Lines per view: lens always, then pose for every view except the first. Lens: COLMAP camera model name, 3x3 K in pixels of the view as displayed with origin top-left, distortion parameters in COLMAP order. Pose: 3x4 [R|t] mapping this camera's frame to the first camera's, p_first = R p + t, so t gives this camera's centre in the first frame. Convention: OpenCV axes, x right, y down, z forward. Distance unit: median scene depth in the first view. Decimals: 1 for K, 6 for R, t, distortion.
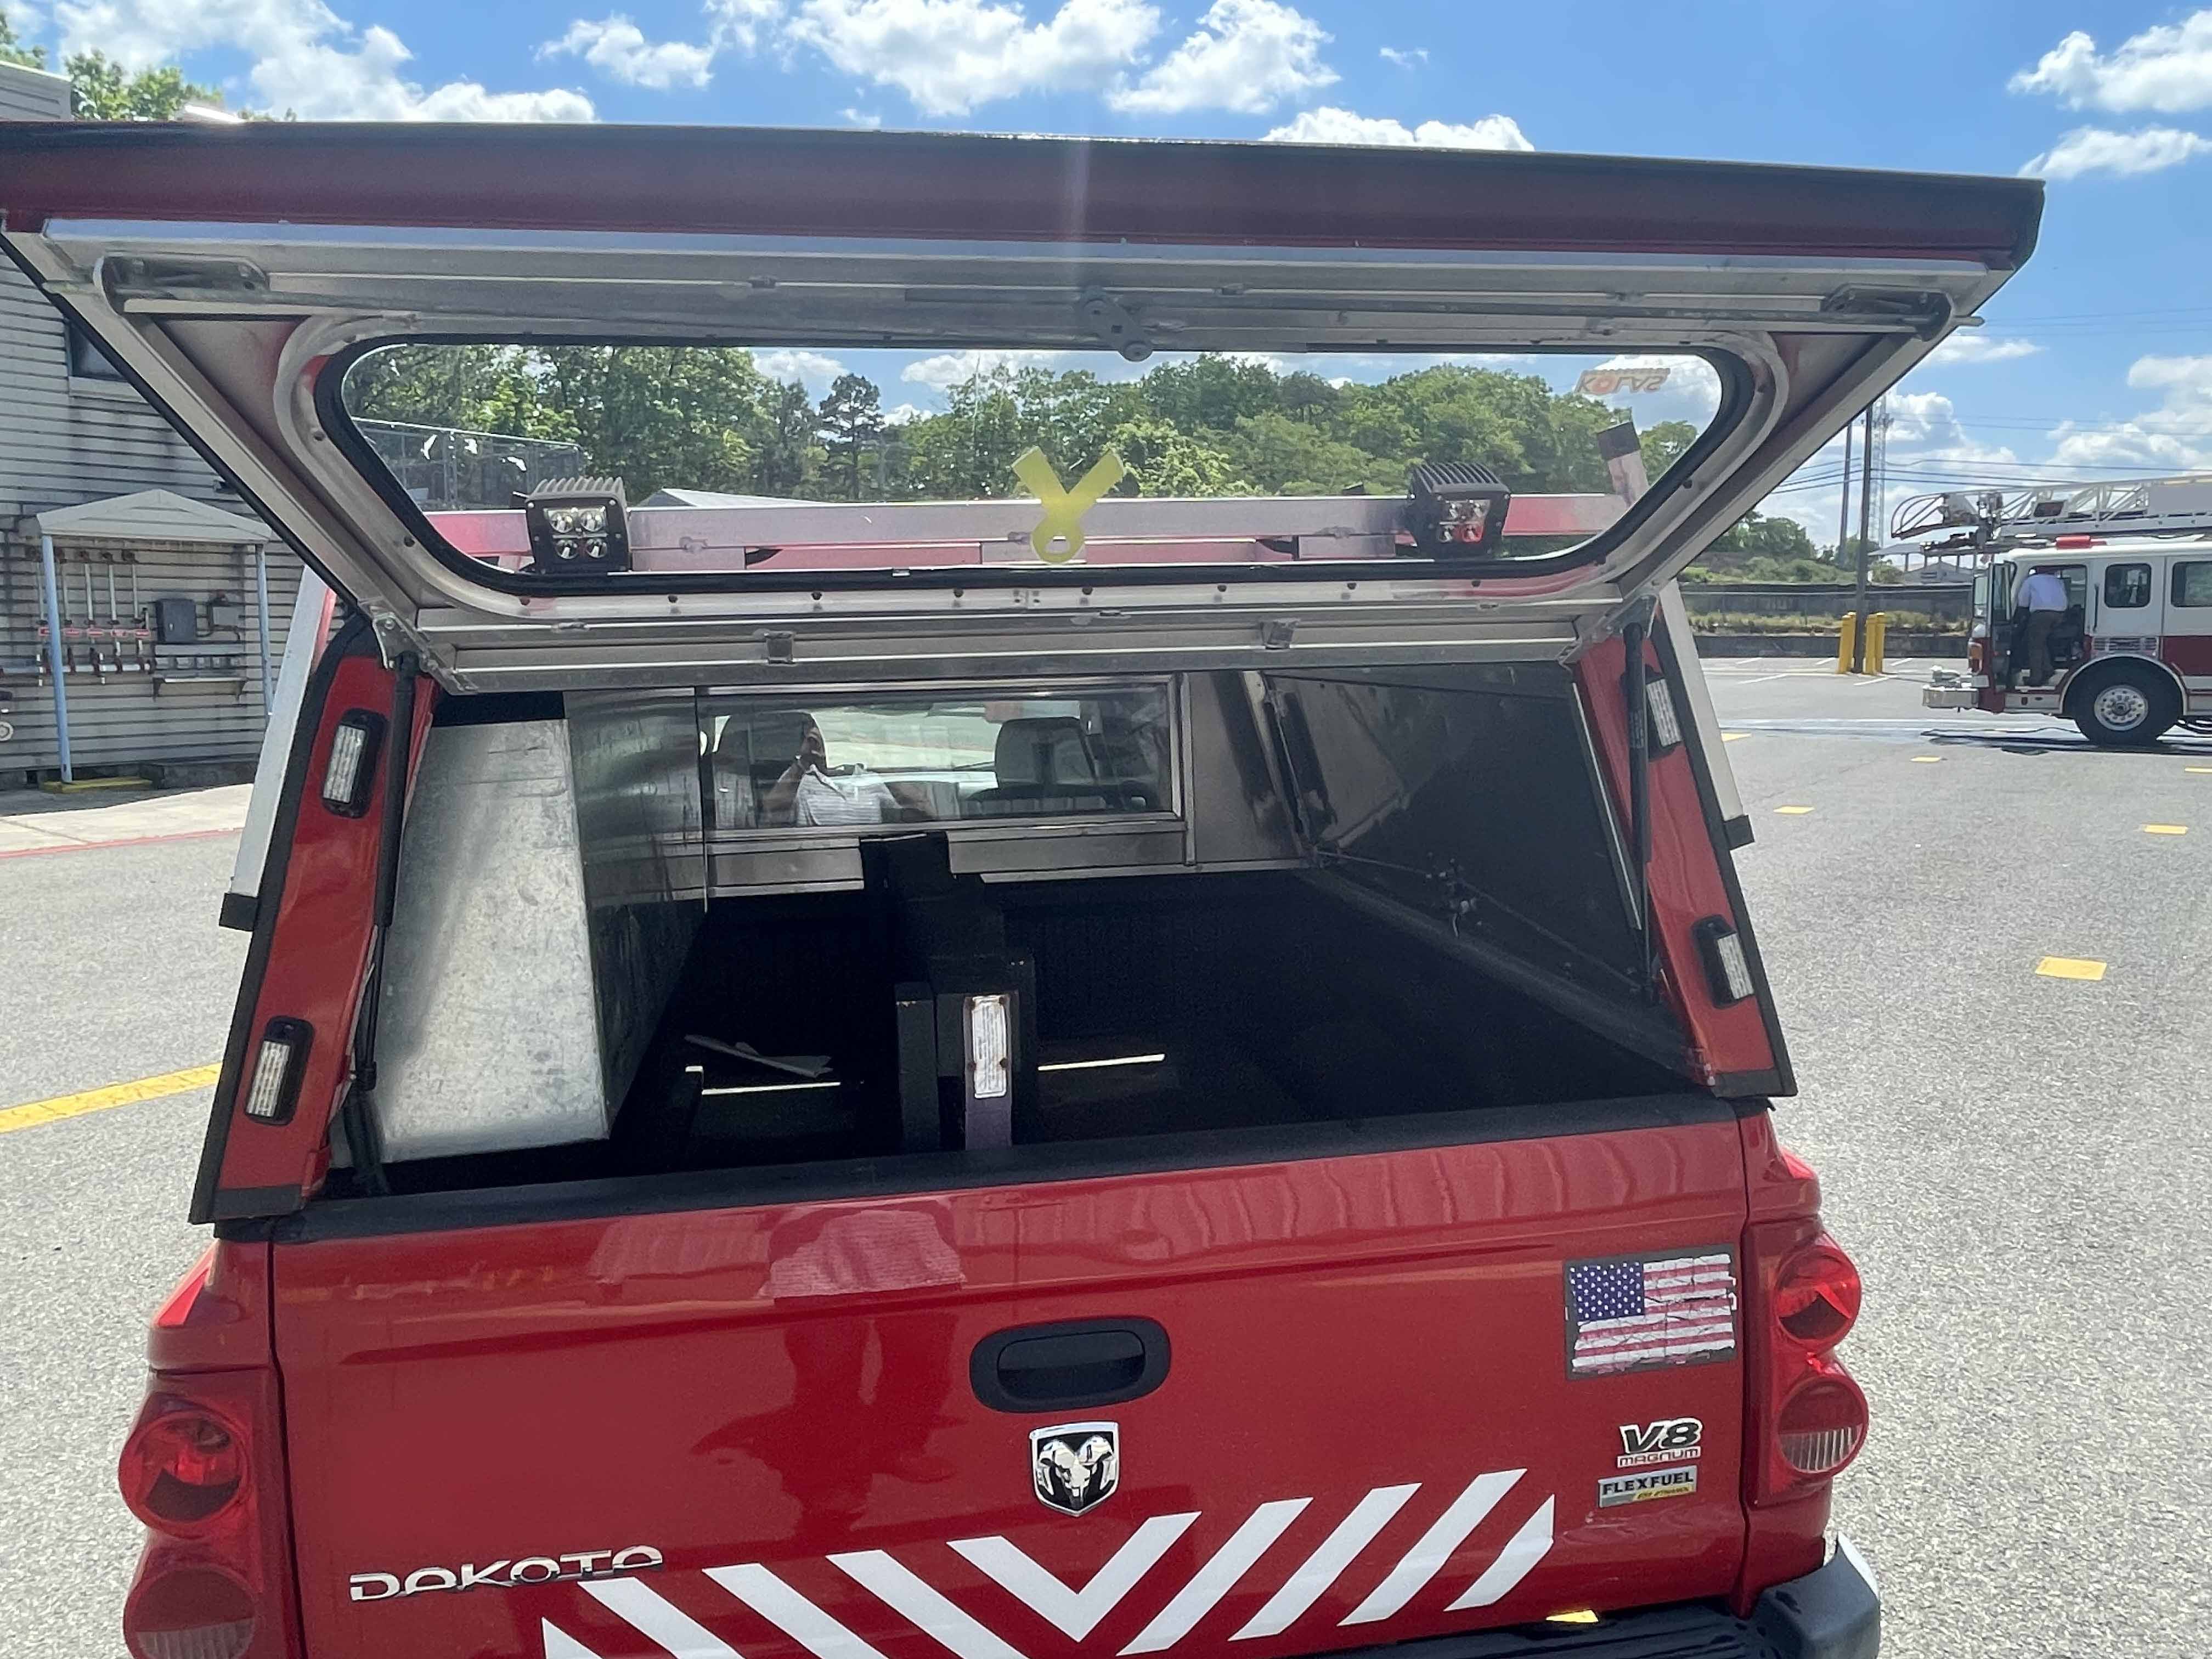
lens RADIAL K [[1544.5, 0, 1132.2], [0, 1544.5, 792.0], [0, 0, 1]] dist [-0.002106, 0.000744]
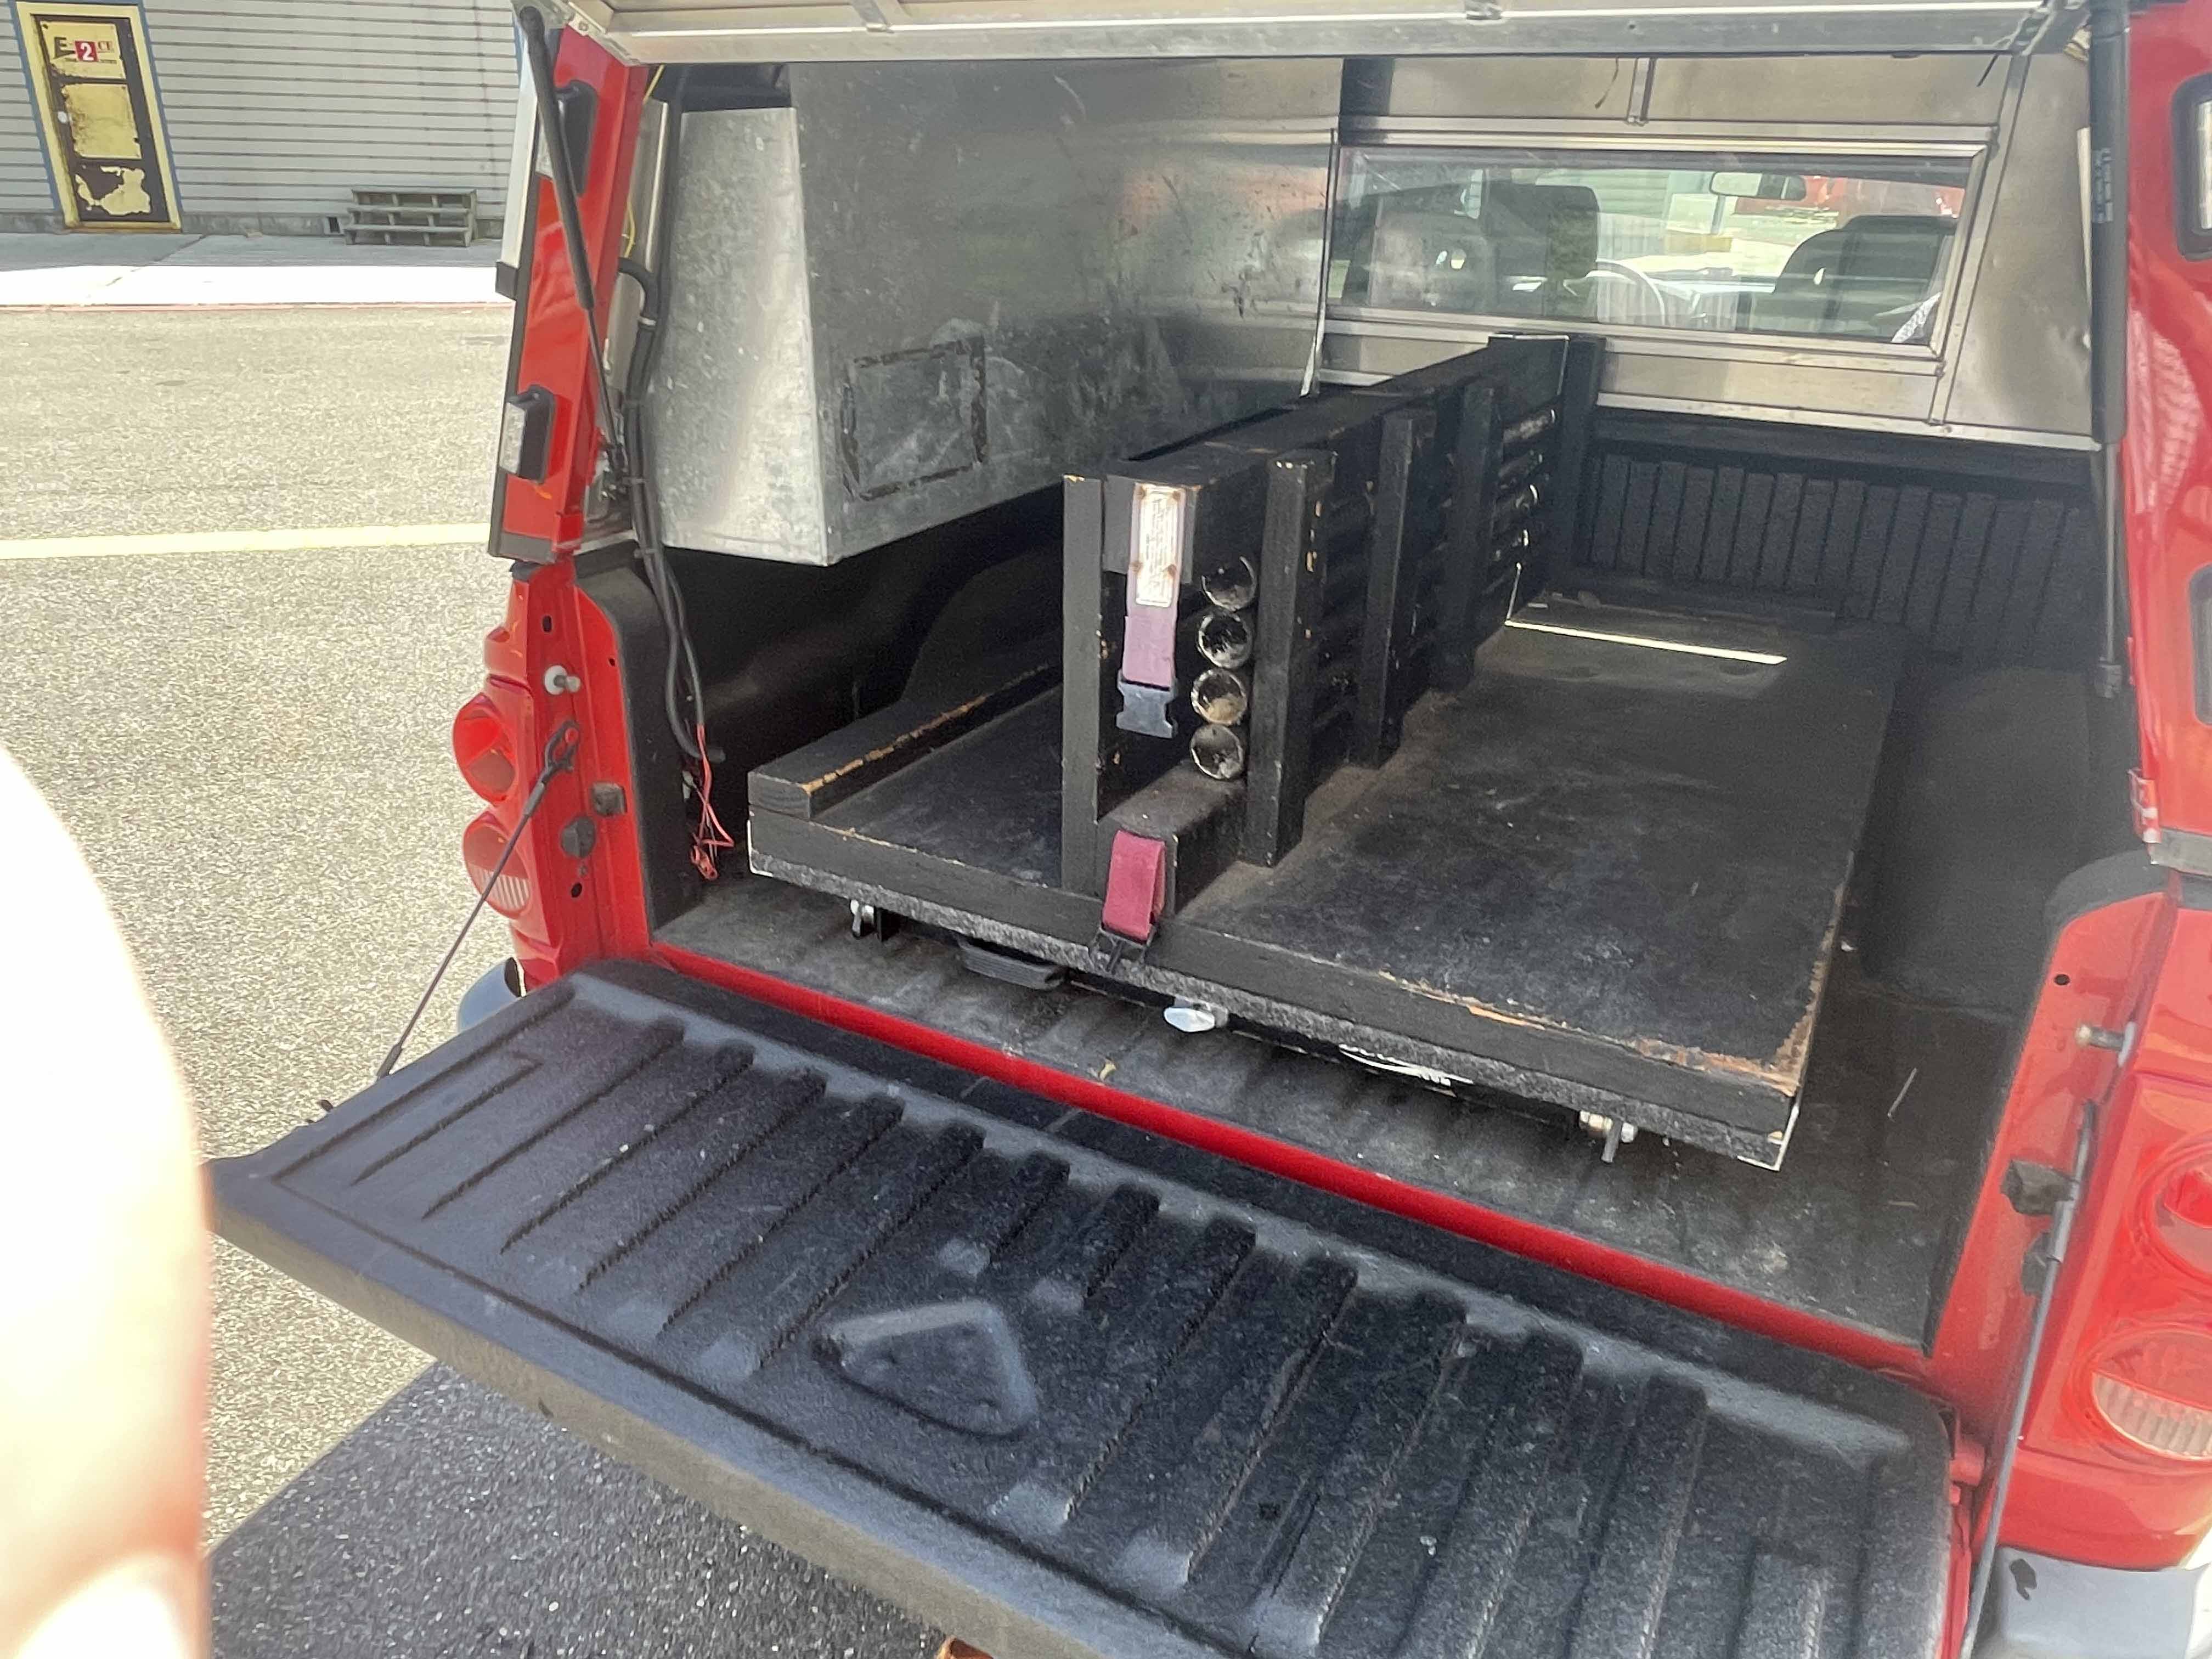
lens RADIAL K [[1568.1, 0, 1090.1], [0, 1568.1, 810.5], [0, 0, 1]] dist [0.001519, -0.005337]
pose [[0.778084, 0.280896, -0.561856, 0.226616], [-0.095563, 0.936969, 0.336092, 0.008286], [0.620848, -0.207815, 0.755884, 0.167247]]
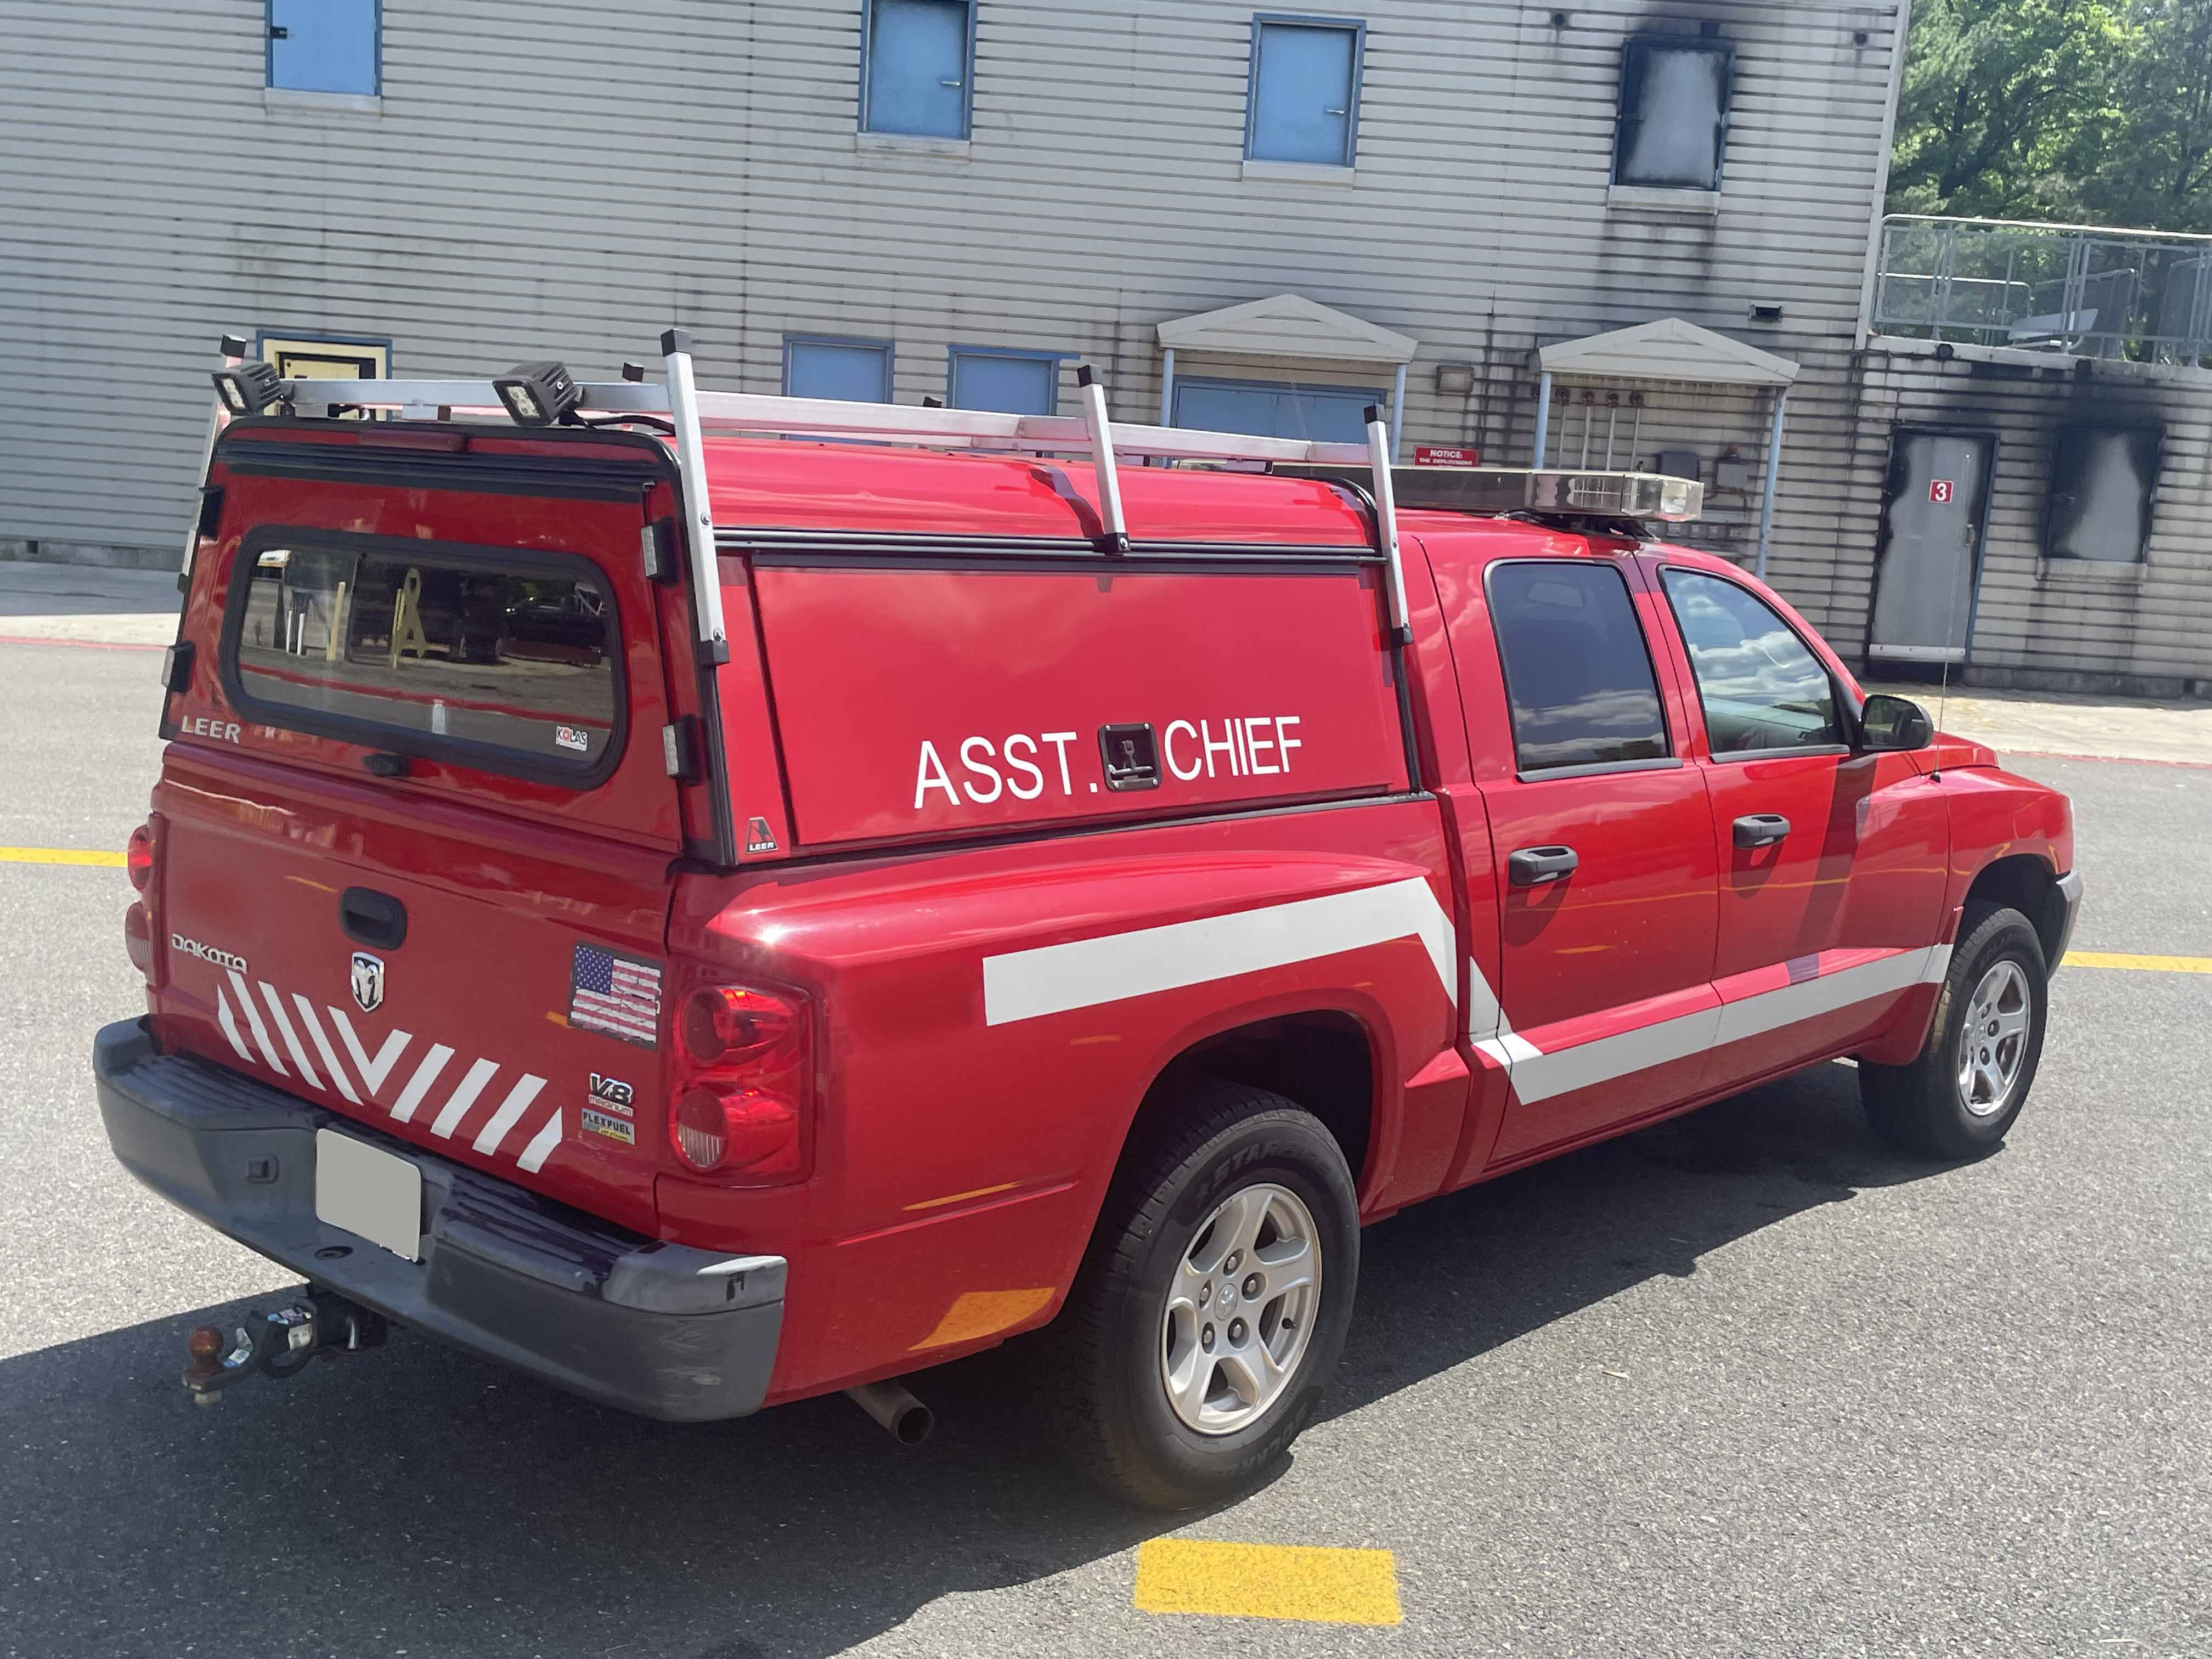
lens RADIAL K [[2228.2, 0, 1106.0], [0, 2228.2, 829.5], [0, 0, 1]] dist [0.062575, -0.029237]
pose [[0.625007, 0.171334, -0.761585, 1.160396], [-0.144939, 0.984122, 0.102451, -0.037499], [0.767046, 0.046350, 0.639916, 0.043586]]
